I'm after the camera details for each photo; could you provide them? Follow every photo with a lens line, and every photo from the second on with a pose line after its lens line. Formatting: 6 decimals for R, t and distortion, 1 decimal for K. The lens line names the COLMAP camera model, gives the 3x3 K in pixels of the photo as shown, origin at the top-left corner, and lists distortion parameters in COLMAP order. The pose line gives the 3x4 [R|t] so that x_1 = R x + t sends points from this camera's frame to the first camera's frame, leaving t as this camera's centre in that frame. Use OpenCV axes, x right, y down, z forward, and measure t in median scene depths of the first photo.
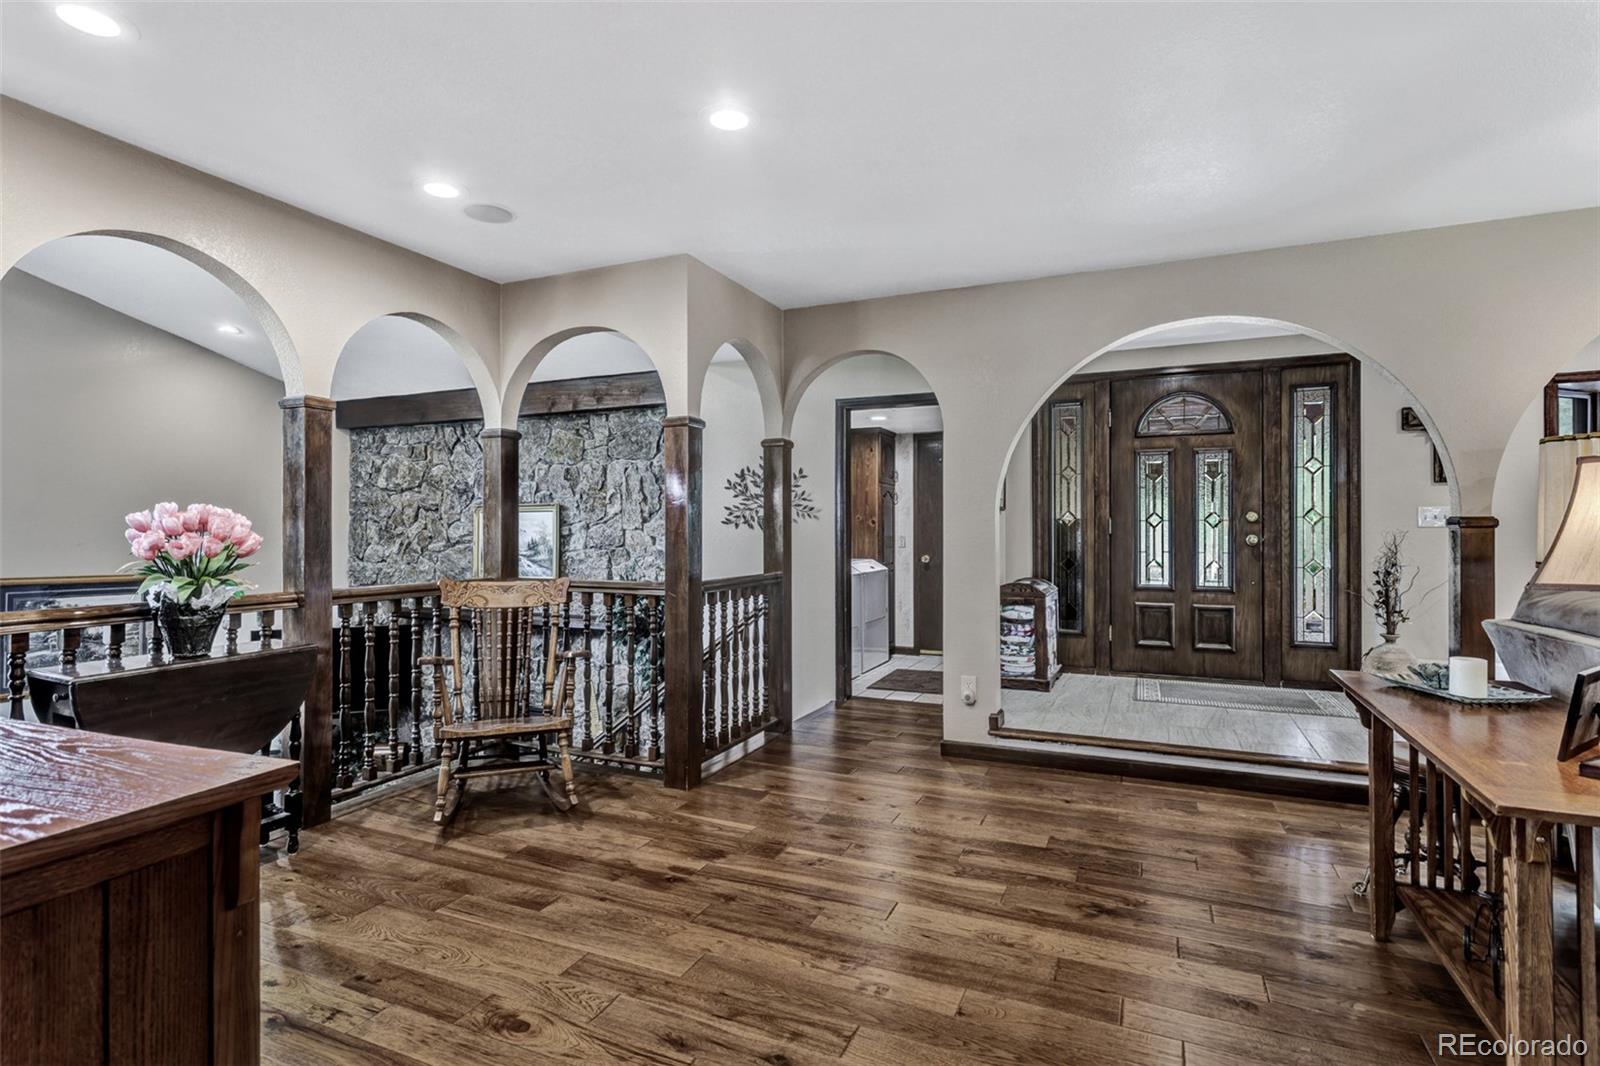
lens RADIAL K [[782.1, 0, 800.1], [0, 782.1, 530.1], [0, 0, 1]] dist [0.012428, -0.001210]
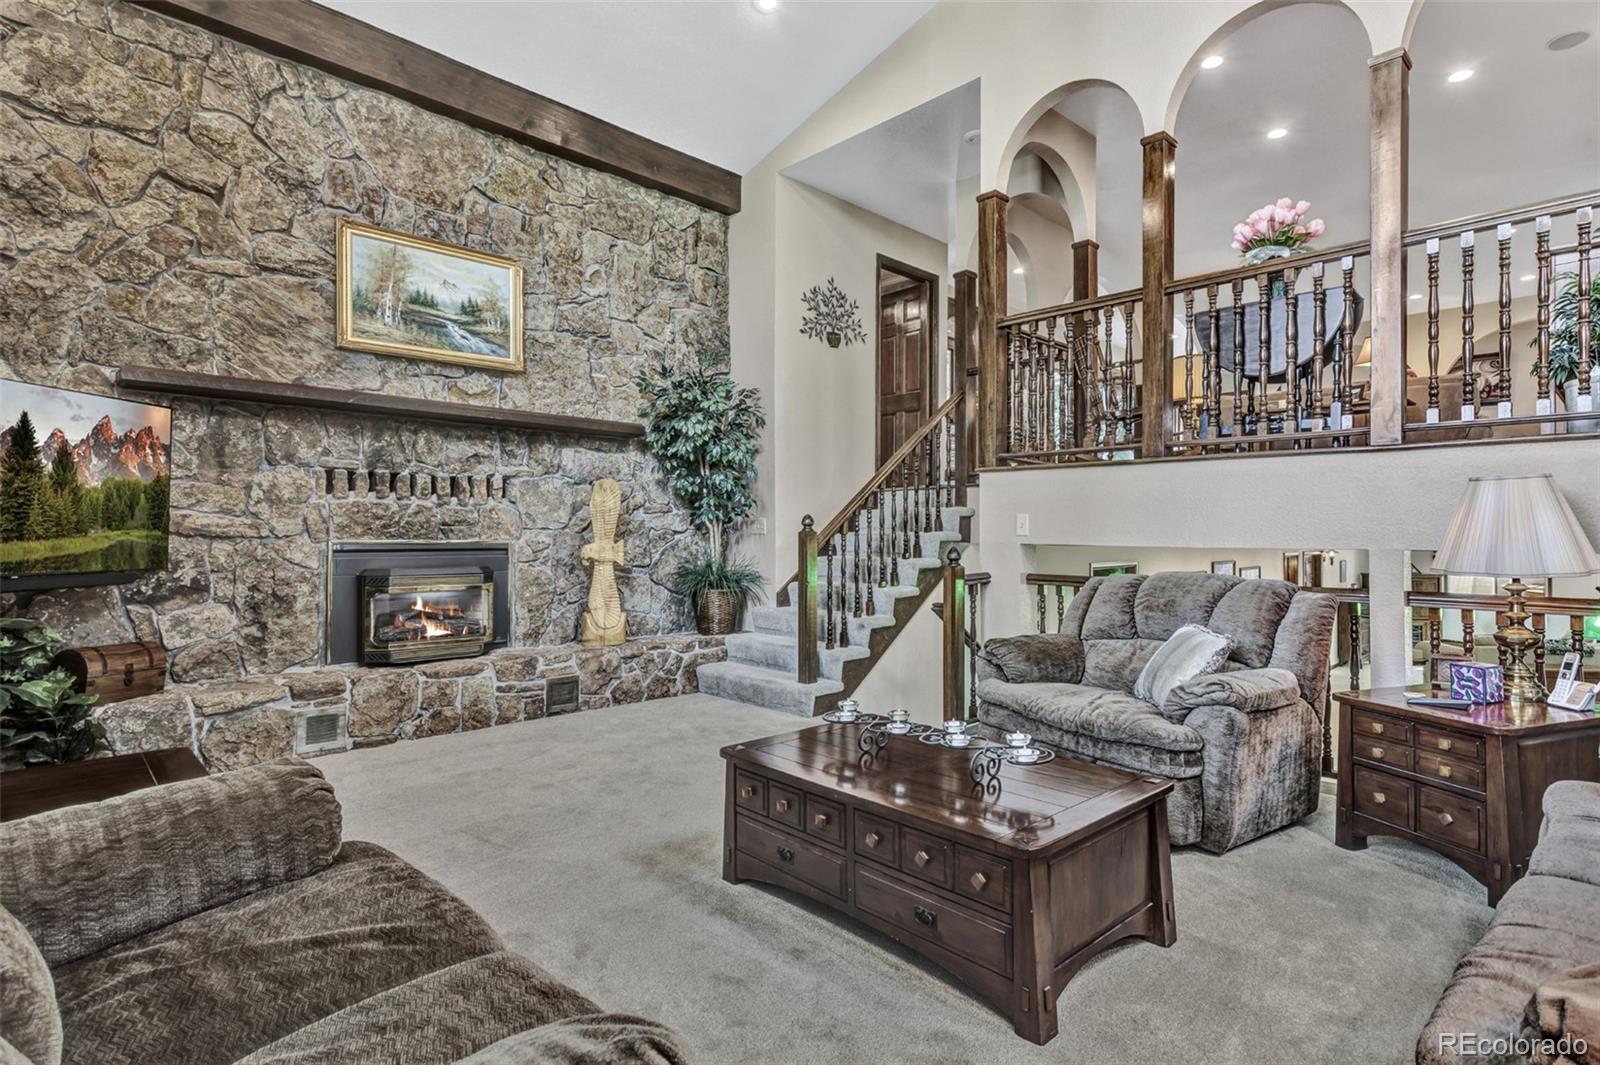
lens RADIAL K [[782.1, 0, 802.5], [0, 782.1, 528.2], [0, 0, 1]] dist [0.012428, -0.001210]
pose [[0.359849, 0.003957, 0.933002, -1.293815], [-0.009445, 0.999955, -0.000599, 0.309124], [-0.932963, -0.008596, 0.359870, 0.701435]]
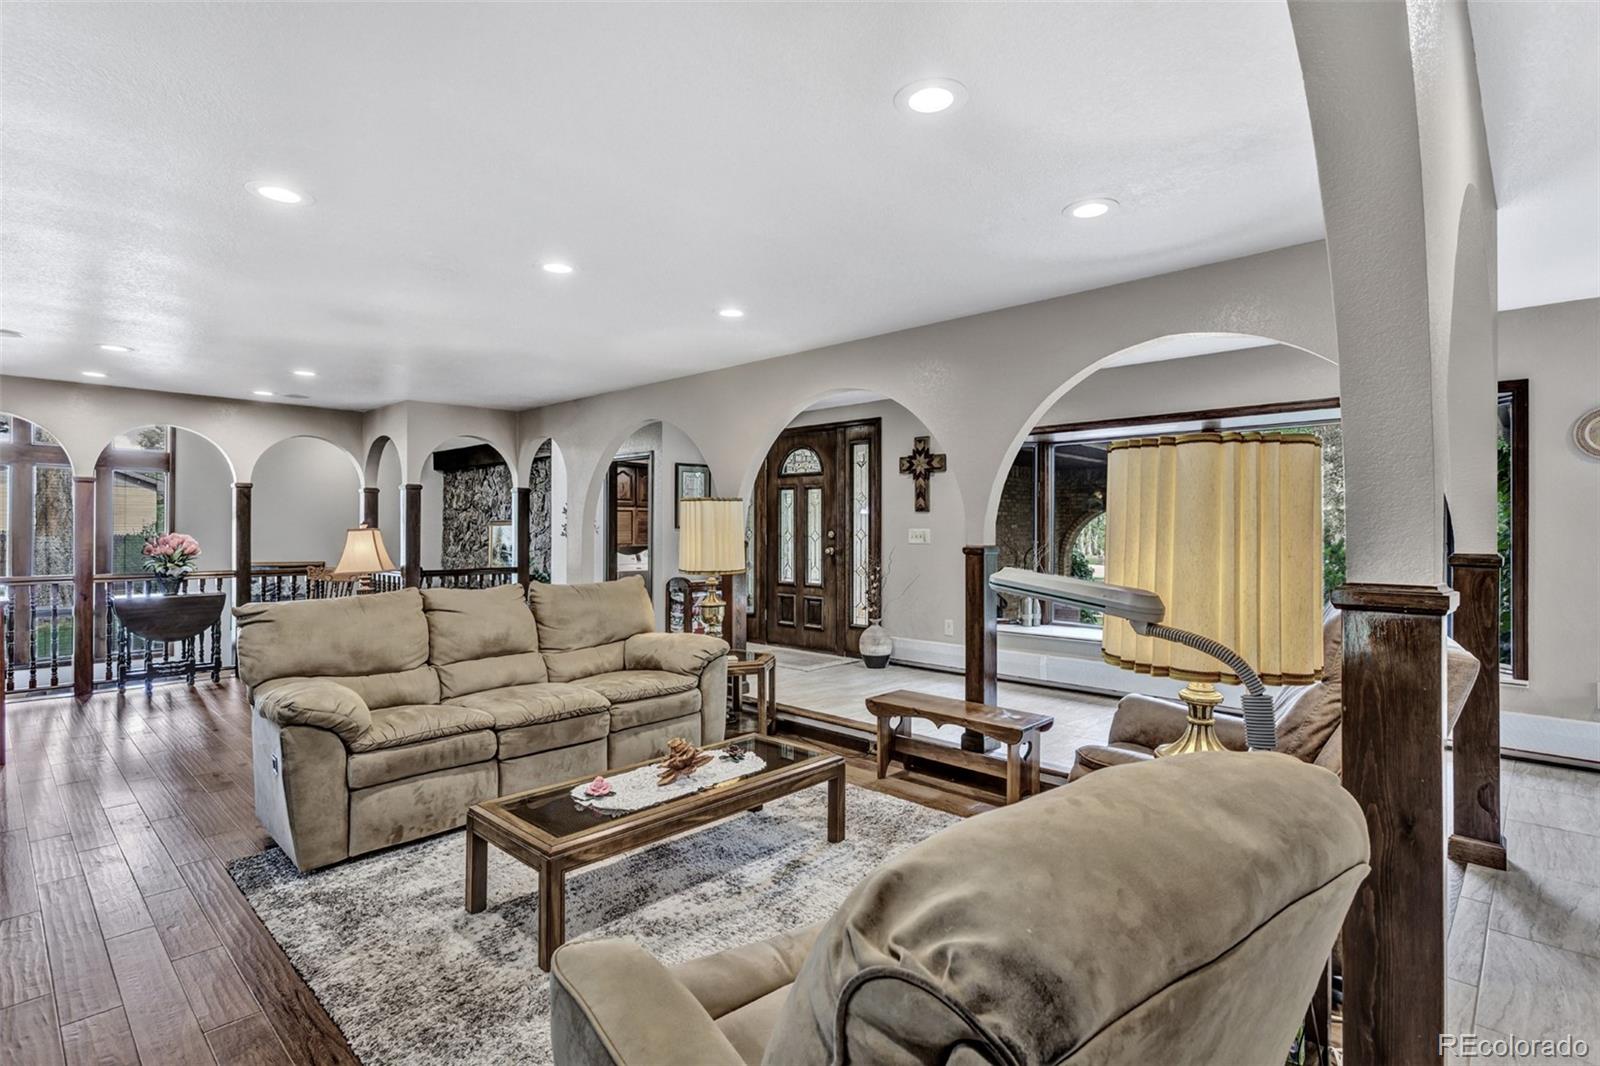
lens RADIAL K [[782.1, 0, 815.6], [0, 782.1, 527.5], [0, 0, 1]] dist [0.012428, -0.001210]
pose [[0.944901, 0.001492, -0.327353, 1.044119], [-0.001306, 0.999999, 0.000787, -0.031413], [0.327354, -0.000316, 0.944902, -0.341864]]
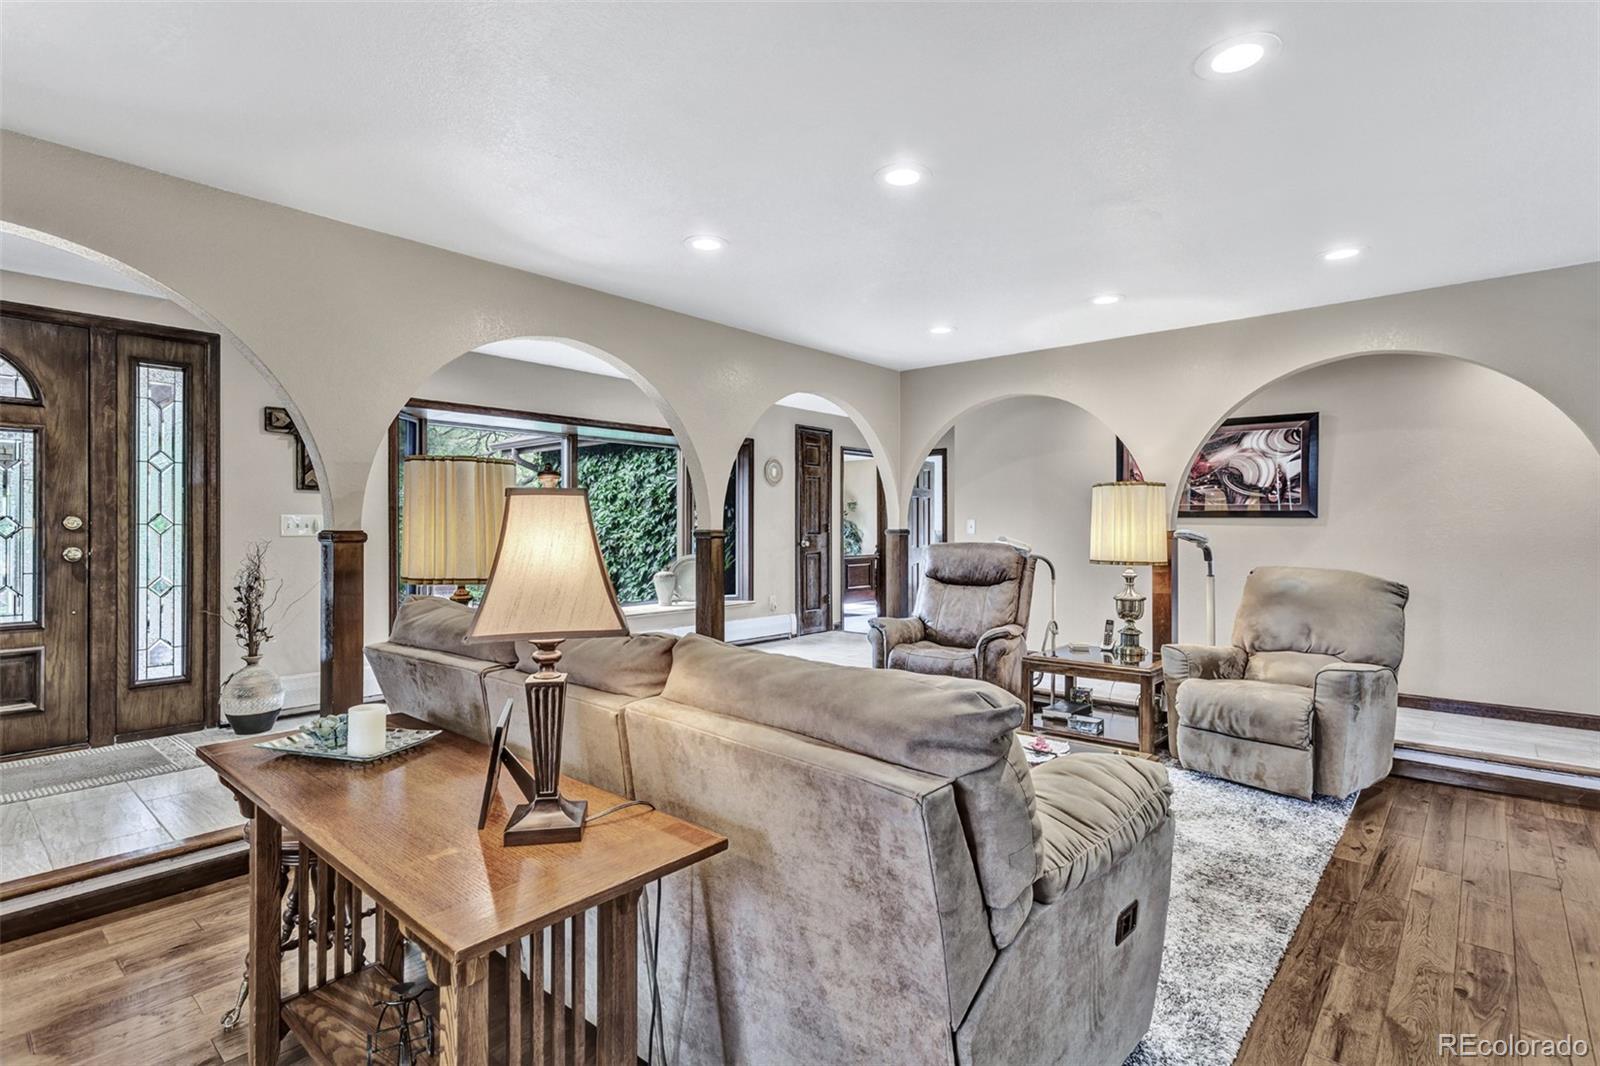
lens RADIAL K [[782.1, 0, 786.9], [0, 782.1, 525.4], [0, 0, 1]] dist [0.012428, -0.001210]
pose [[0.307023, 0.002903, 0.951698, 0.076337], [-0.002625, 0.999994, -0.002204, -0.015447], [-0.951698, -0.001822, 0.307029, 0.134510]]
